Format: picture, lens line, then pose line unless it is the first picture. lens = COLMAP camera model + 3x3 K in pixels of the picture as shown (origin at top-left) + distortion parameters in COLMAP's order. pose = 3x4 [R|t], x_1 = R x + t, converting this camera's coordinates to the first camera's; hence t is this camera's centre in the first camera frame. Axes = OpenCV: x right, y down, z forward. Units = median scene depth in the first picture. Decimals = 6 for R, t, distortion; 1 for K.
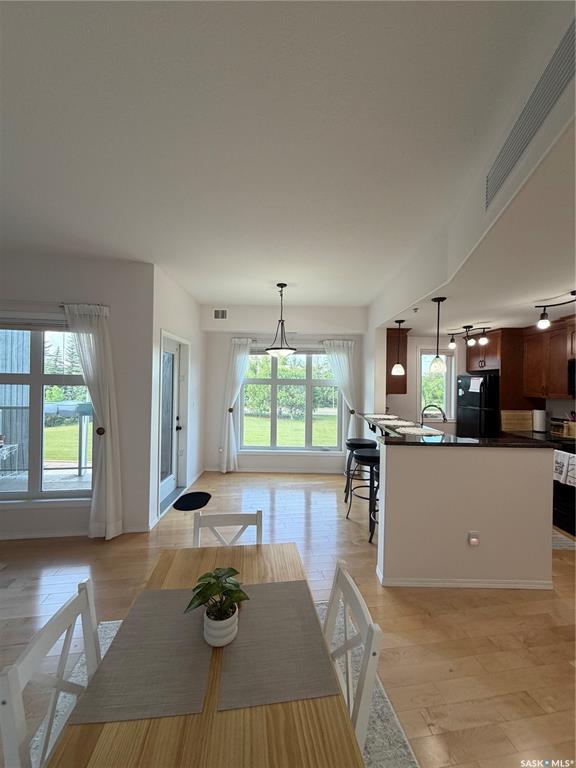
lens RADIAL K [[306.4, 0, 287.2], [0, 306.4, 382.7], [0, 0, 1]] dist [-0.000765, -0.000053]
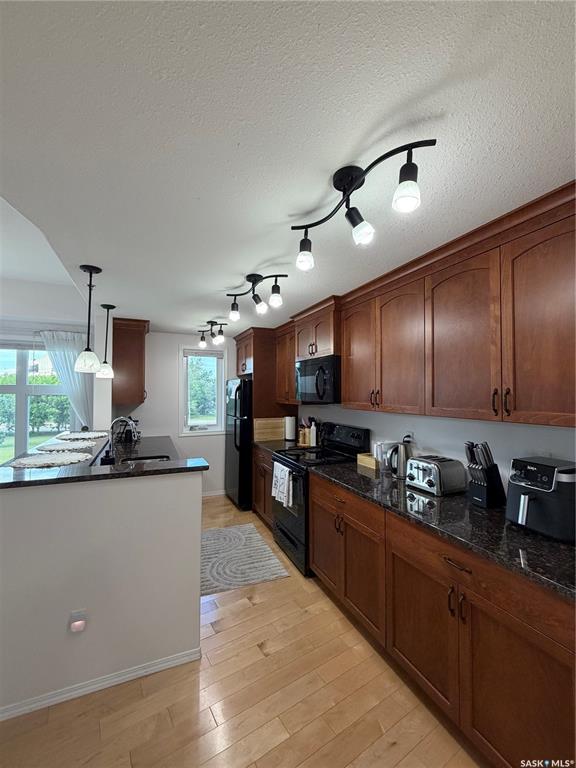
lens RADIAL K [[324.6, 0, 287.7], [0, 324.6, 385.5], [0, 0, 1]] dist [0.000390, -0.000060]
pose [[0.912768, -0.002552, 0.408470, 0.402023], [0.009626, 0.999837, -0.015263, 0.008266], [-0.408365, 0.017863, 0.912644, 0.090584]]
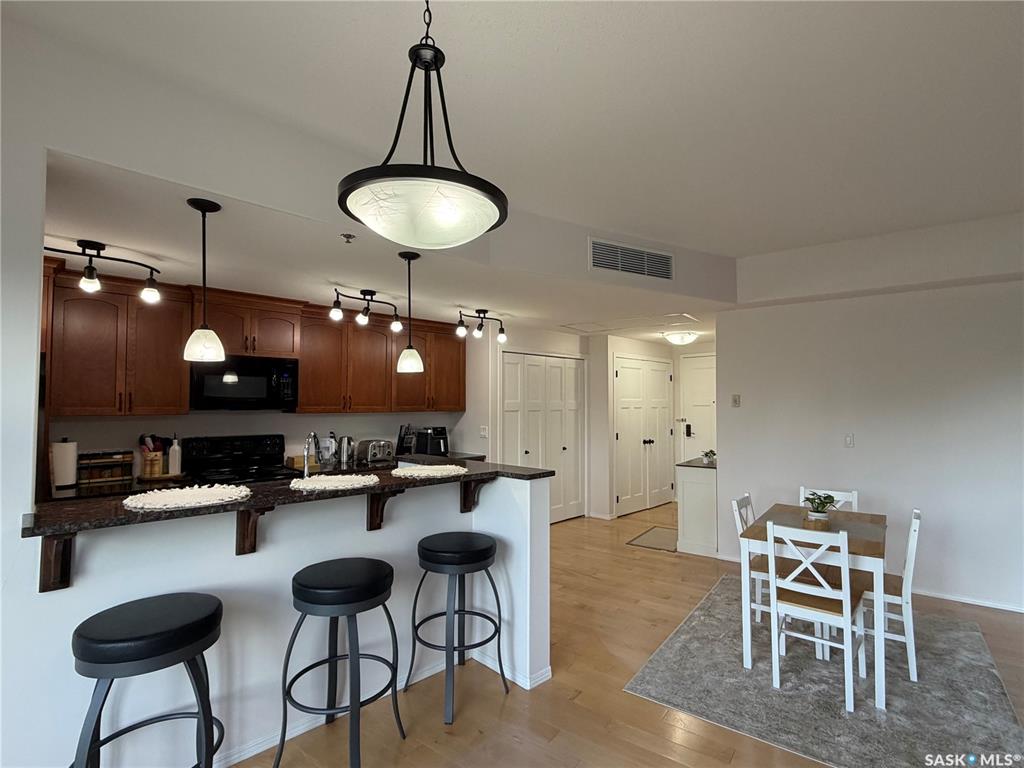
lens RADIAL K [[496.7, 0, 505.3], [0, 496.7, 373.5], [0, 0, 1]] dist [0.023411, 0.000131]
pose [[-0.682516, 0.024606, 0.730457, -0.252502], [-0.012582, 0.998889, -0.045406, 0.005479], [-0.730763, -0.040181, -0.681448, 1.020097]]
